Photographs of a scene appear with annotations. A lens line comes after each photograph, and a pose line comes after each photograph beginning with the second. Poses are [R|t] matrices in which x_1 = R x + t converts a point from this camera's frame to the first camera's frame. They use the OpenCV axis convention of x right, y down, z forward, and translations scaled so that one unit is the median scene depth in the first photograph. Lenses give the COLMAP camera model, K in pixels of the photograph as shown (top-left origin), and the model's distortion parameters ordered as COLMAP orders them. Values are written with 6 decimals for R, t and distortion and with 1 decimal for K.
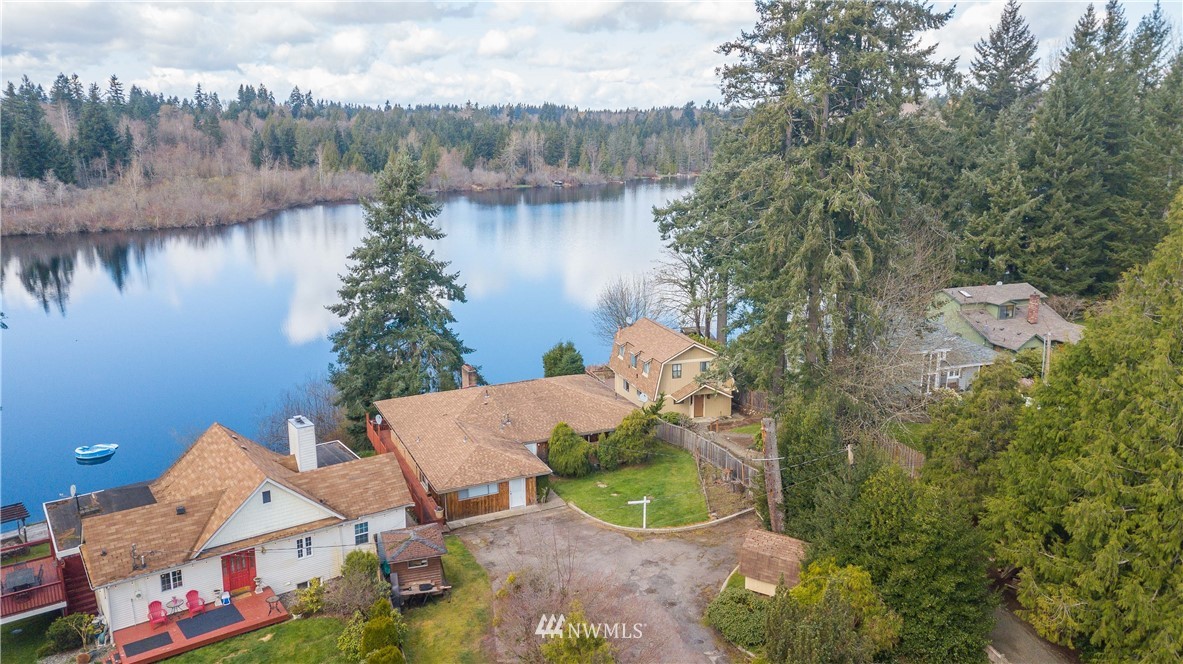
lens RADIAL K [[890.2, 0, 591.5], [0, 890.2, 332.0], [0, 0, 1]] dist [0.119613, -0.116531]
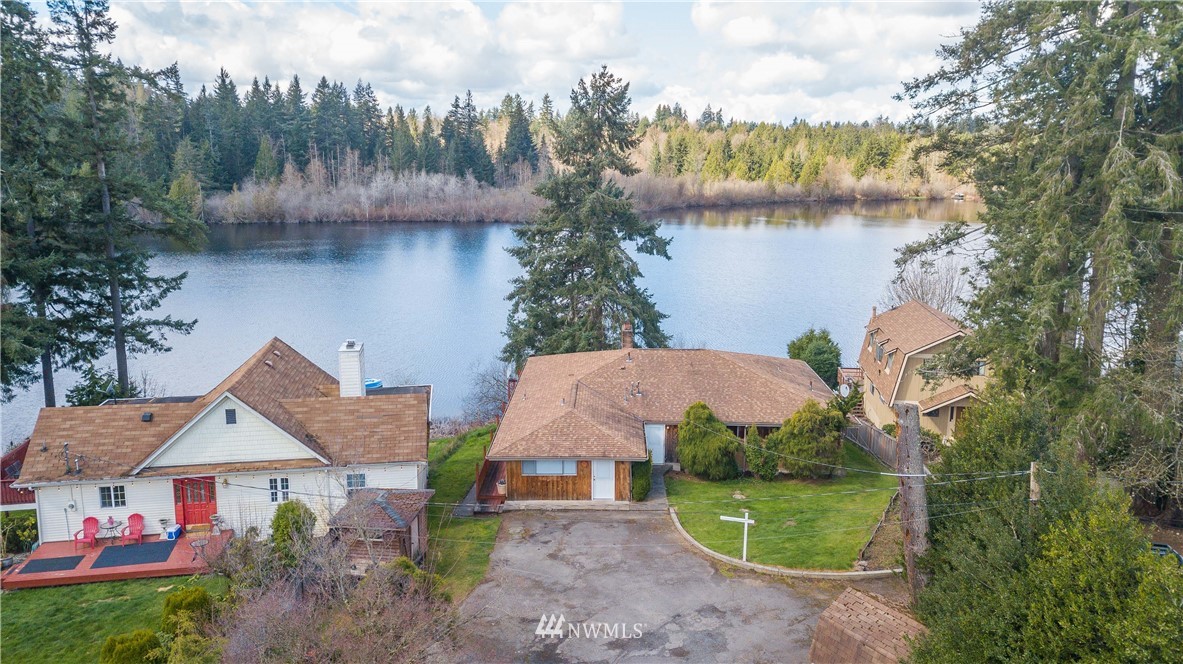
lens RADIAL K [[890.2, 0, 591.5], [0, 890.2, 332.0], [0, 0, 1]] dist [0.119613, -0.116531]
pose [[0.902577, 0.095440, -0.419817, 0.154003], [-0.105383, 0.994432, -0.000495, 0.044152], [0.417432, 0.044688, 0.907609, 0.238638]]
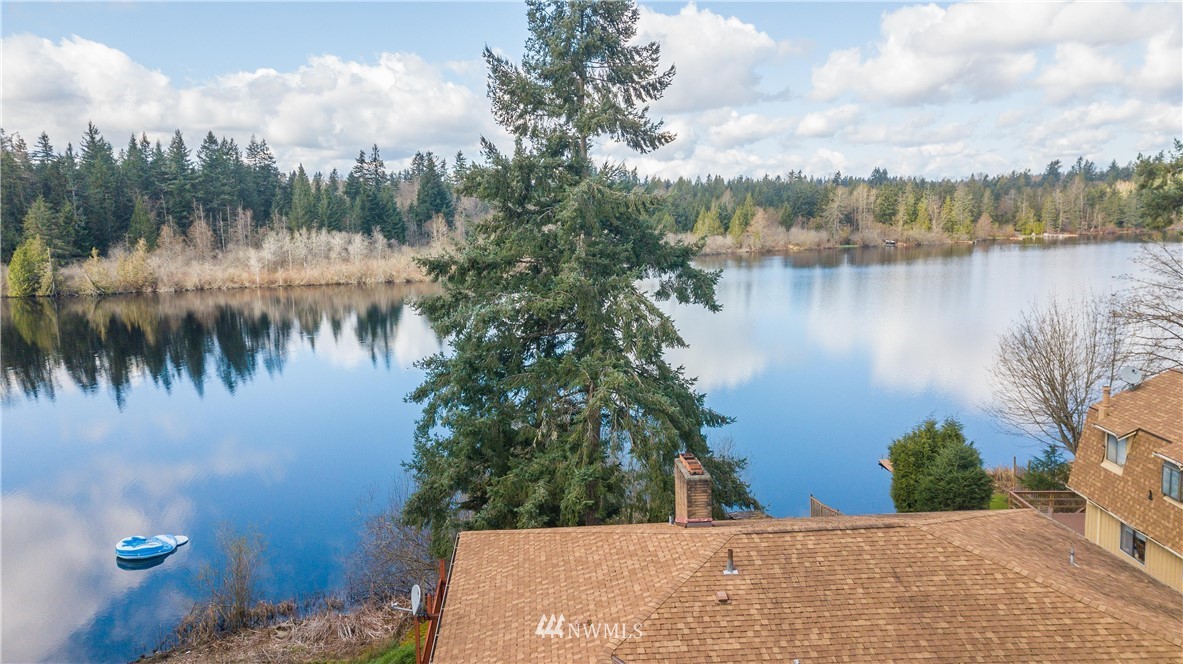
lens RADIAL K [[890.2, 0, 591.5], [0, 890.2, 332.0], [0, 0, 1]] dist [0.119613, -0.116531]
pose [[0.939306, 0.032177, -0.341568, -0.051912], [-0.061356, 0.995297, -0.074965, 0.015285], [0.337550, 0.091373, 0.936862, 0.598486]]
